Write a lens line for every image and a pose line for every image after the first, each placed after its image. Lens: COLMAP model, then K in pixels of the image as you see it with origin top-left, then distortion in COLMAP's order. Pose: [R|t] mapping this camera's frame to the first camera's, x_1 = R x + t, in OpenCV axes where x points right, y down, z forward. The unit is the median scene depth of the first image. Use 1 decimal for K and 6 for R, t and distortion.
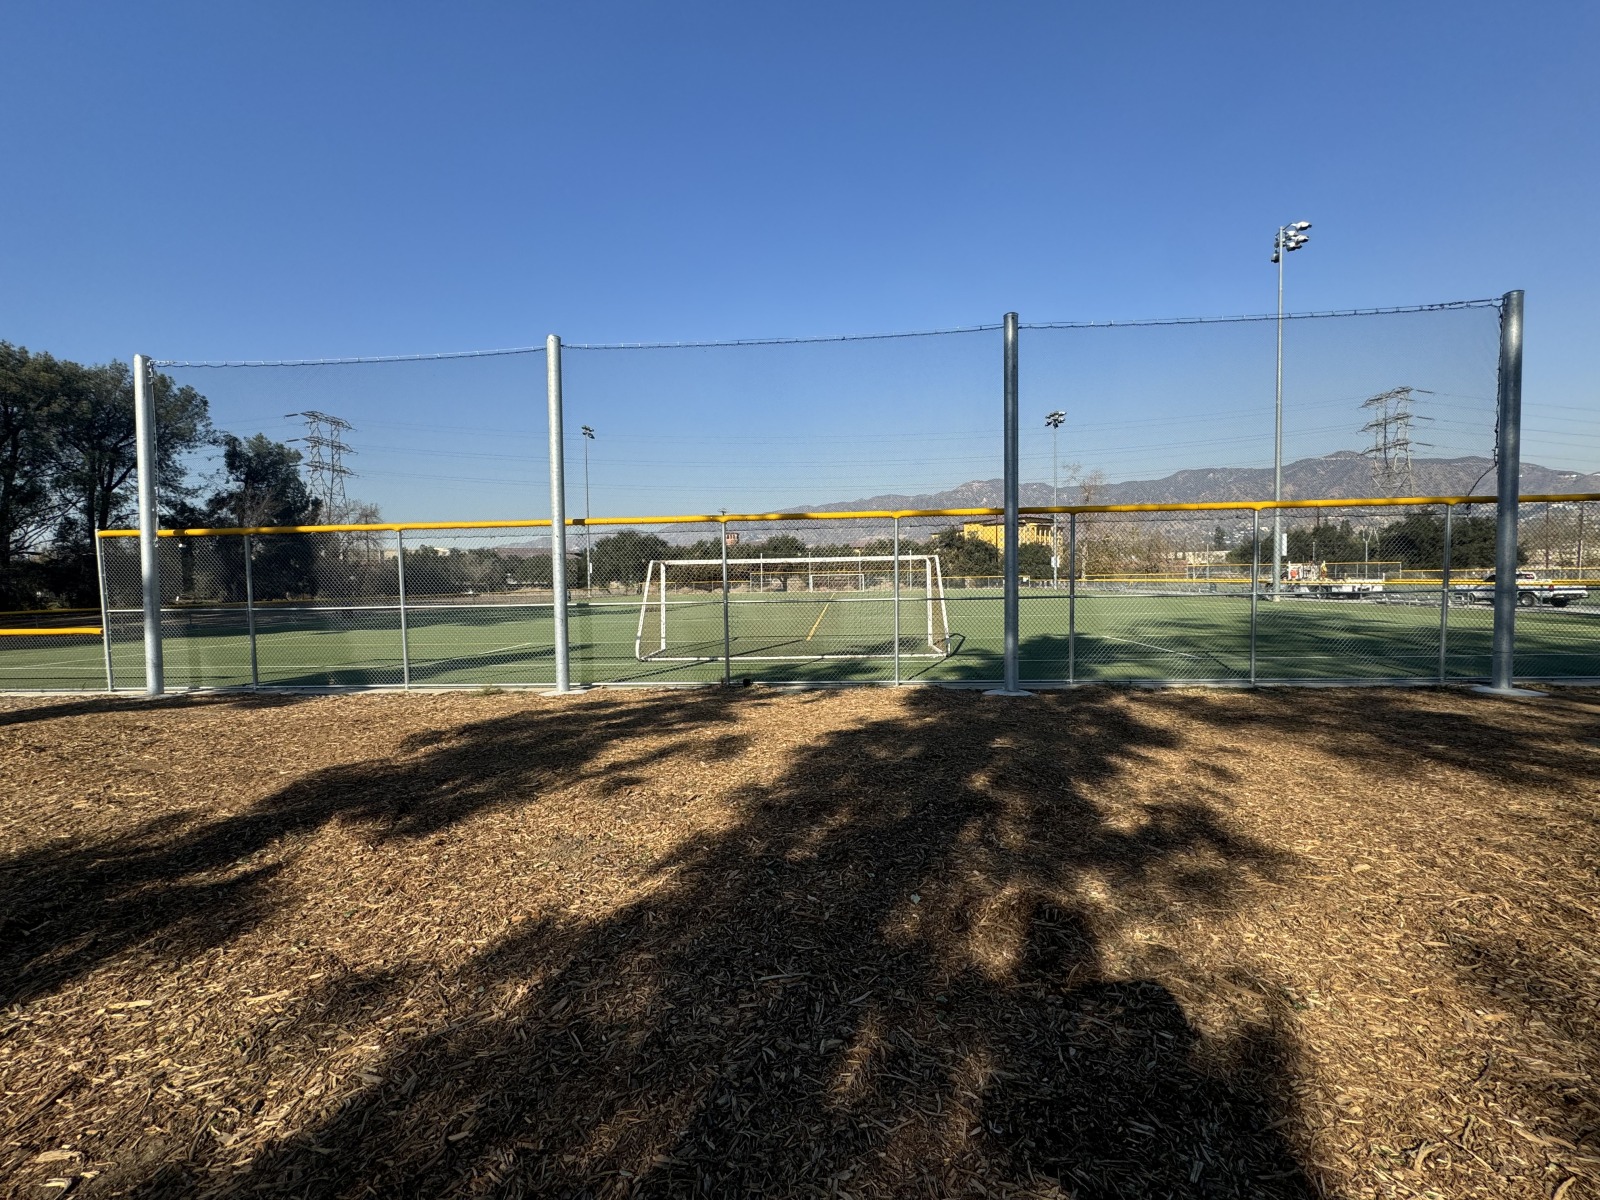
lens RADIAL K [[638.9, 0, 796.0], [0, 638.9, 603.6], [0, 0, 1]] dist [-0.003762, 0.000779]
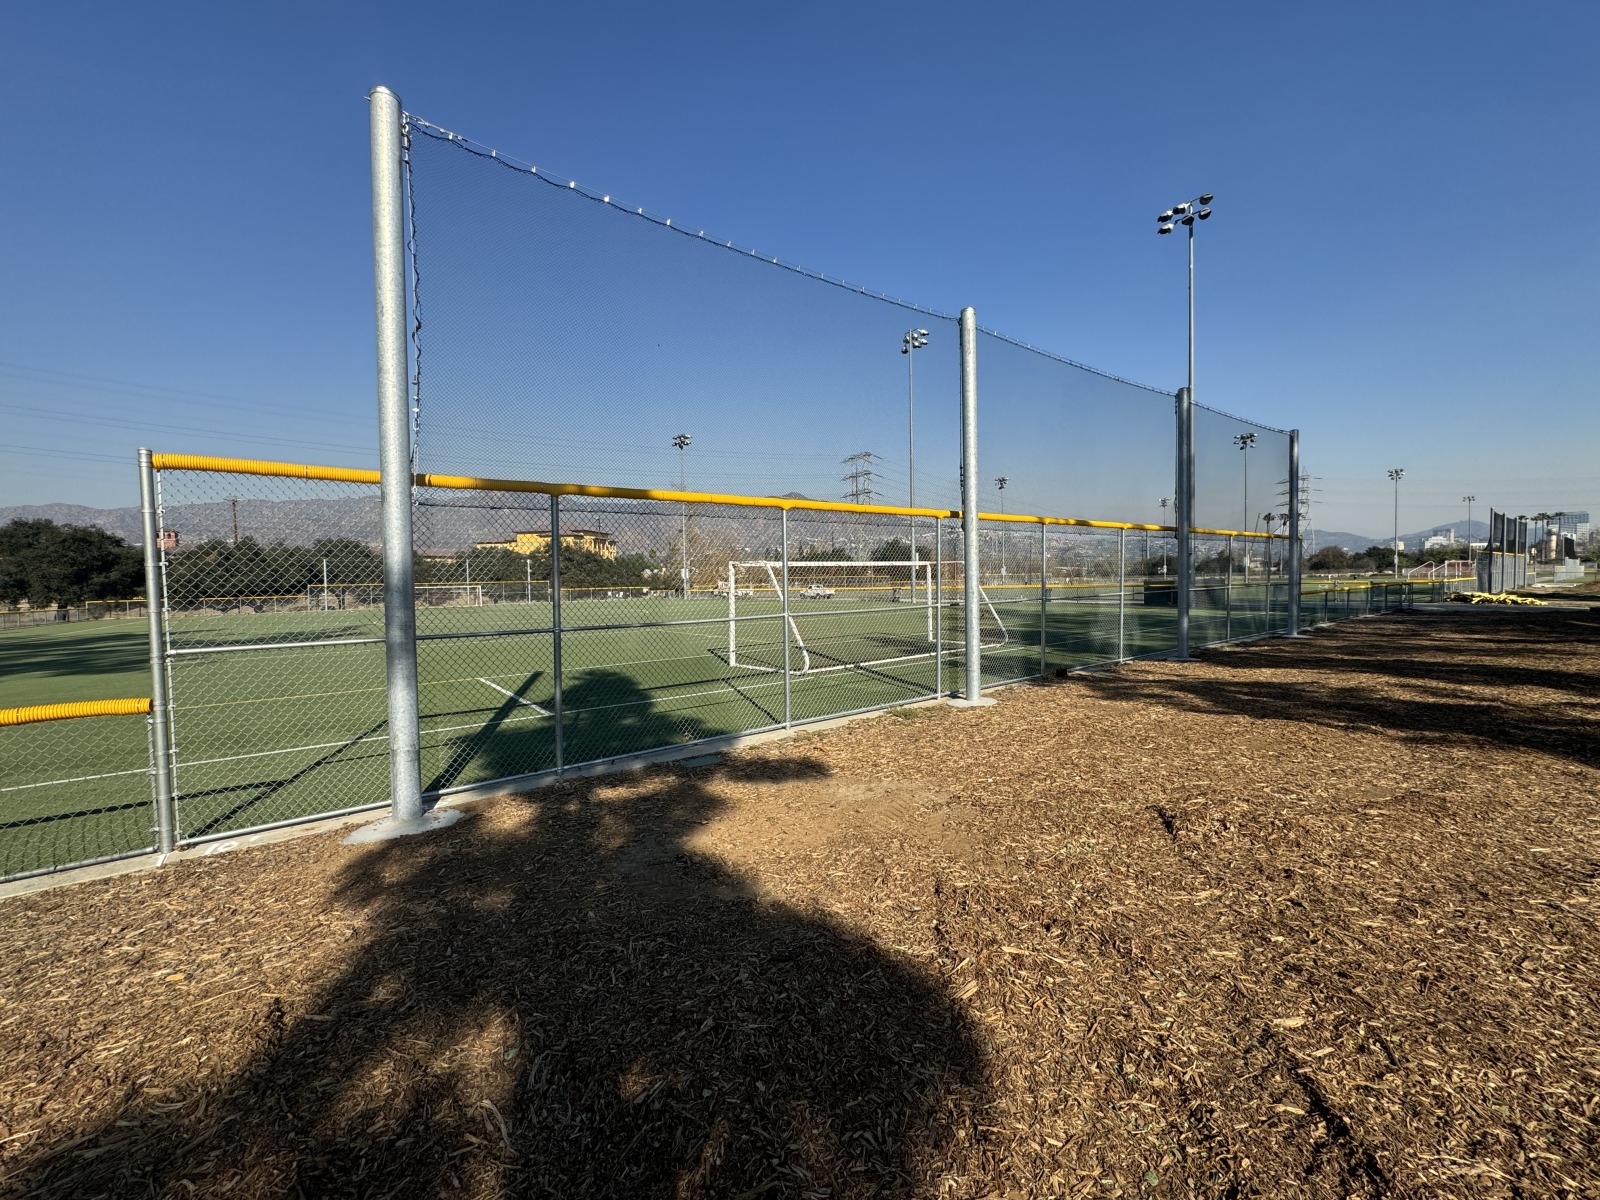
lens RADIAL K [[638.9, 0, 806.8], [0, 638.9, 599.0], [0, 0, 1]] dist [-0.003762, 0.000779]
pose [[0.746387, -0.019215, 0.665235, -0.158265], [0.037660, 0.999201, -0.013394, -0.000656], [-0.664446, 0.035050, 0.746514, 0.069270]]
